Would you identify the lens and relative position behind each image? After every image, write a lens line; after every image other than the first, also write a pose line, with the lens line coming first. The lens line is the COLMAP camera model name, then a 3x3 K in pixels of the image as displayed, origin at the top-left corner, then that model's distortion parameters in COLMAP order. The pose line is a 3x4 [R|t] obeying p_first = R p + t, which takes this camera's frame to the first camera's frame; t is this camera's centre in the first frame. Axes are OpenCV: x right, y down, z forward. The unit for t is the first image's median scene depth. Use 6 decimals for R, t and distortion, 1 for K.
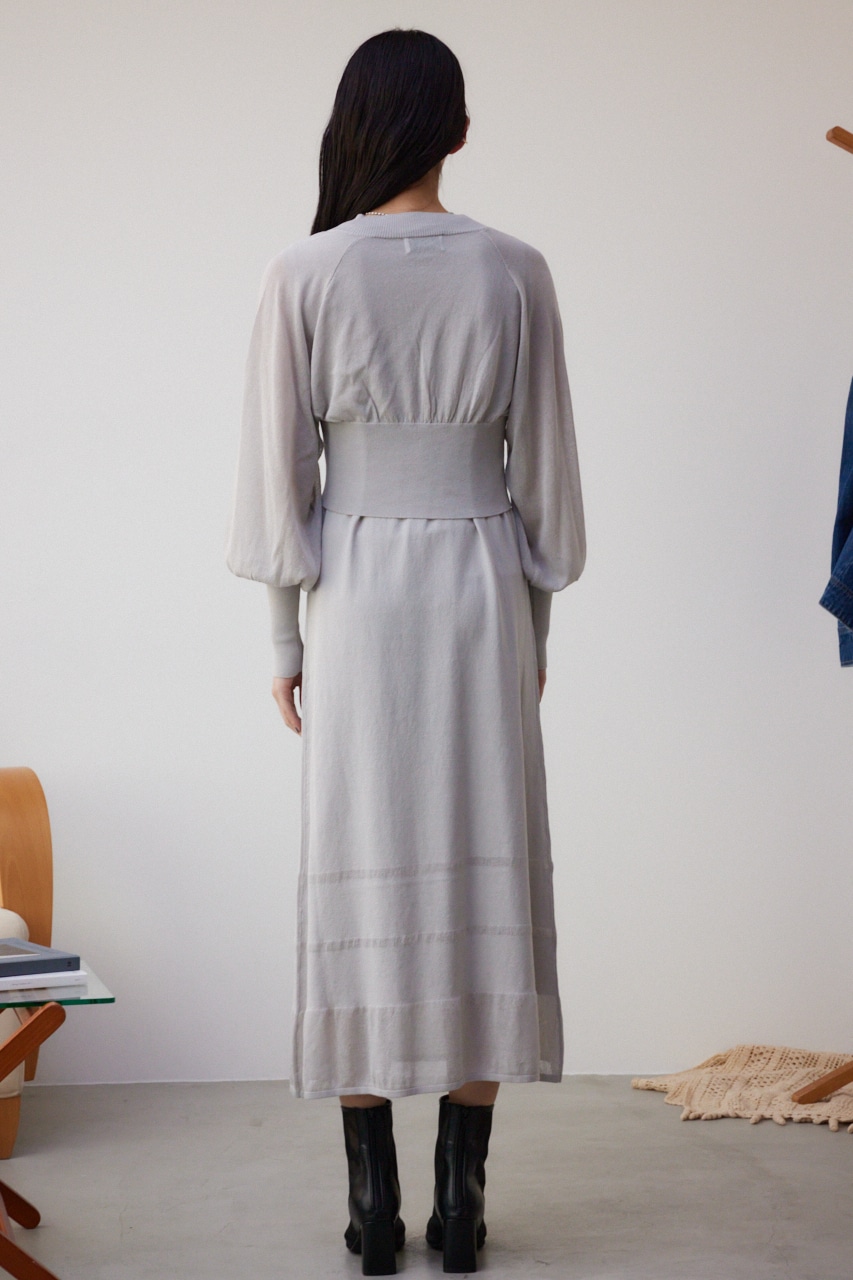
lens RADIAL K [[2555.0, 0, 427.0], [0, 2555.0, 680.6], [0, 0, 1]] dist [-0.012417, 0.219467]
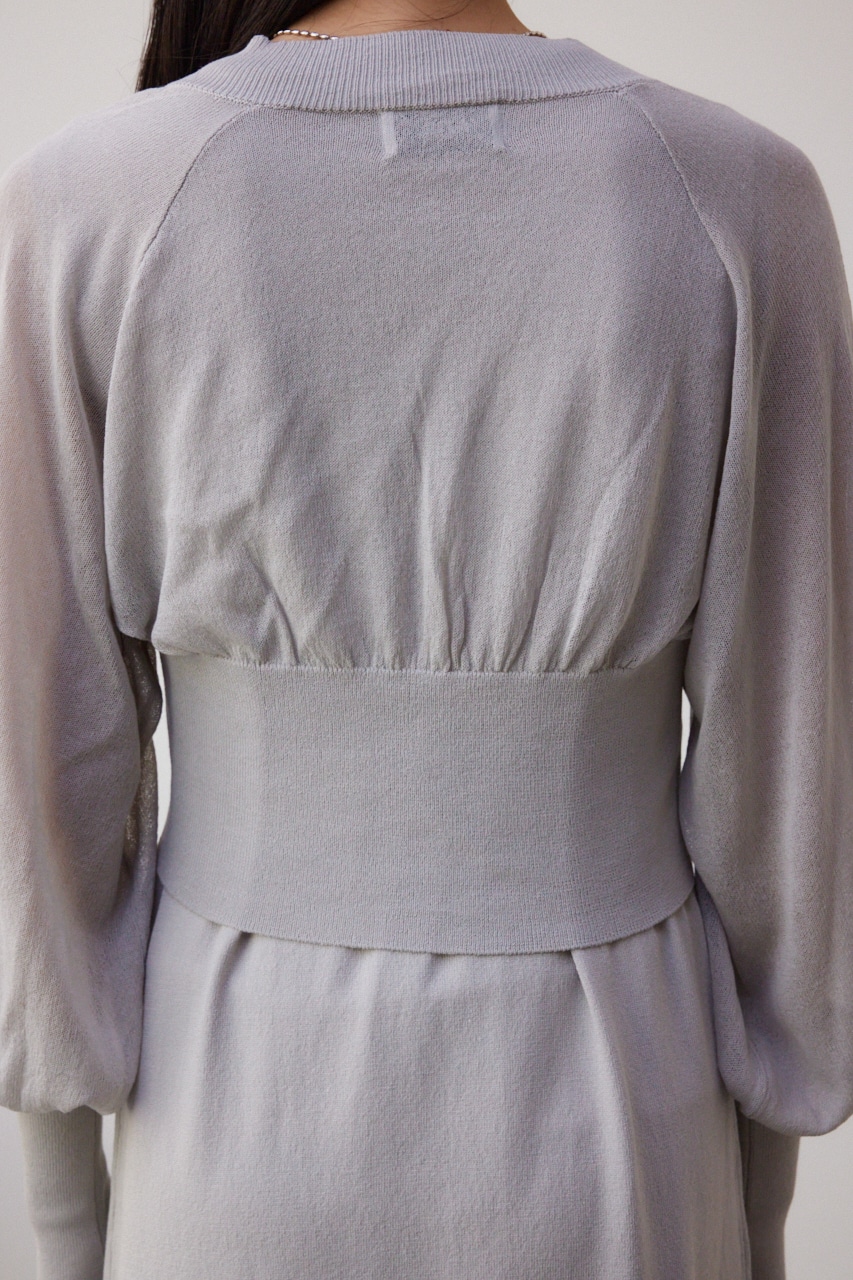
lens RADIAL K [[2555.0, 0, 427.0], [0, 2555.0, 680.6], [0, 0, 1]] dist [-0.012417, 0.219467]
pose [[0.992519, 0.034299, -0.117170, 0.037722], [-0.025814, 0.996984, 0.073186, -0.124080], [0.119327, -0.069614, 0.990412, 0.668378]]
